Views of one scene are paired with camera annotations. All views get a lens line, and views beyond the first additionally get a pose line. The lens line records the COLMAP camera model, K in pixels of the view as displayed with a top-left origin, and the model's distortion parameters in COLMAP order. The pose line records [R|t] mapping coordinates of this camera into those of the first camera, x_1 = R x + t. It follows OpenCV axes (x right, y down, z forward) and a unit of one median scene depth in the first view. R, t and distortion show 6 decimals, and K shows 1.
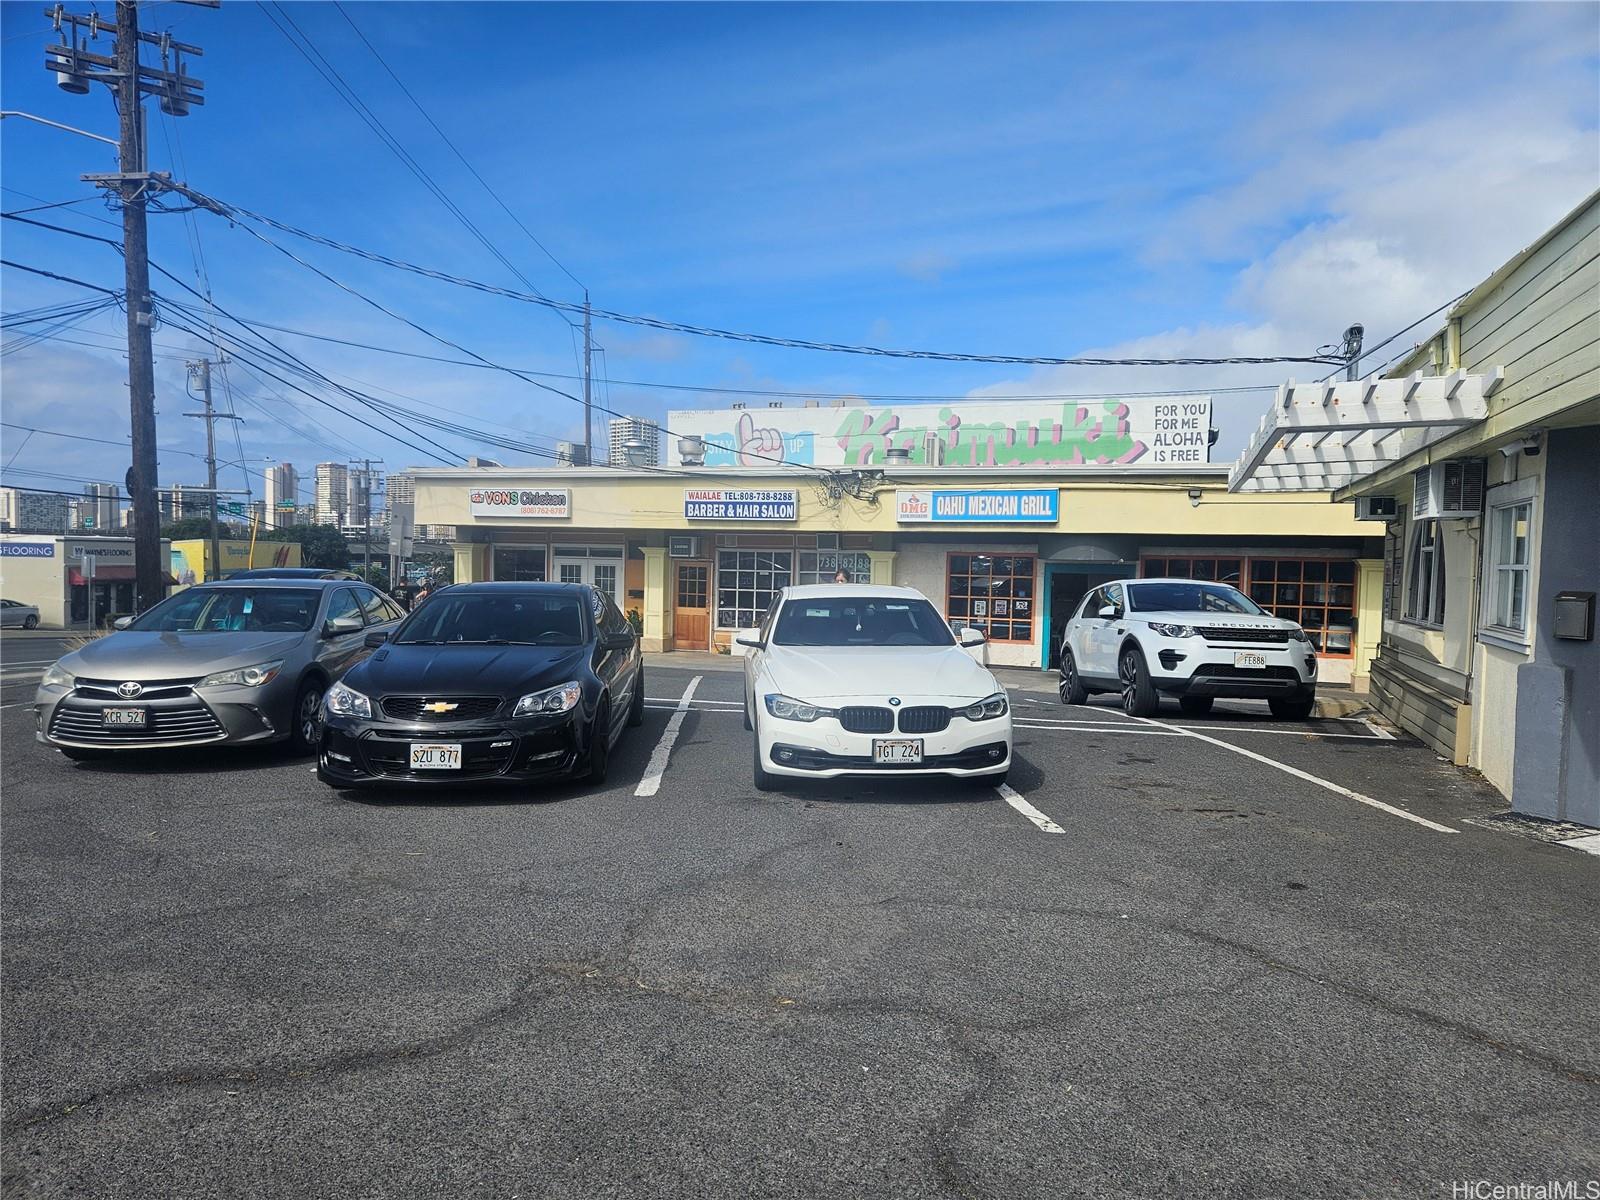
lens RADIAL K [[1066.7, 0, 800.0], [0, 1066.7, 600.0], [0, 0, 1]] dist [0.085168, -0.000199]
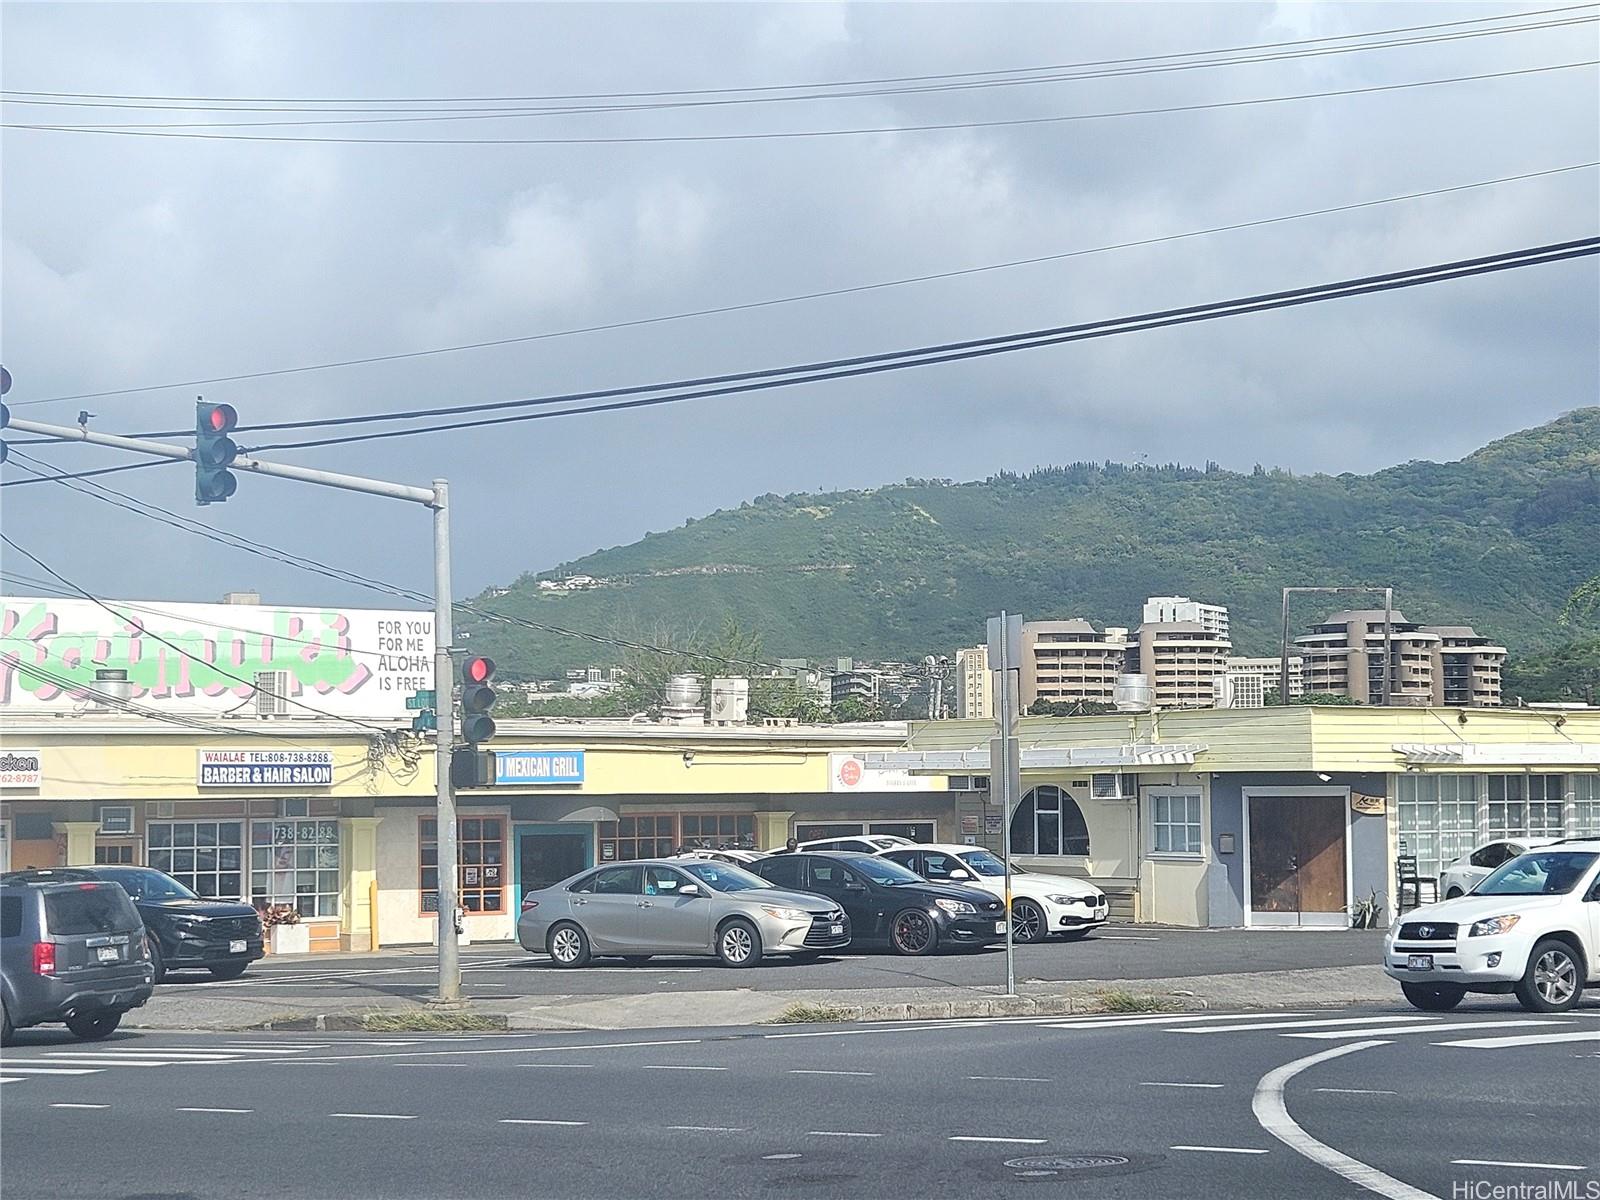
lens RADIAL K [[3029.3, 0, 800.0], [0, 3029.3, 600.0], [0, 0, 1]] dist [0.075348, 0.037151]
pose [[0.571739, 0.025768, 0.820031, -1.754308], [0.051112, 0.996446, -0.066948, -0.039510], [-0.818842, 0.080190, 0.568390, -0.693227]]
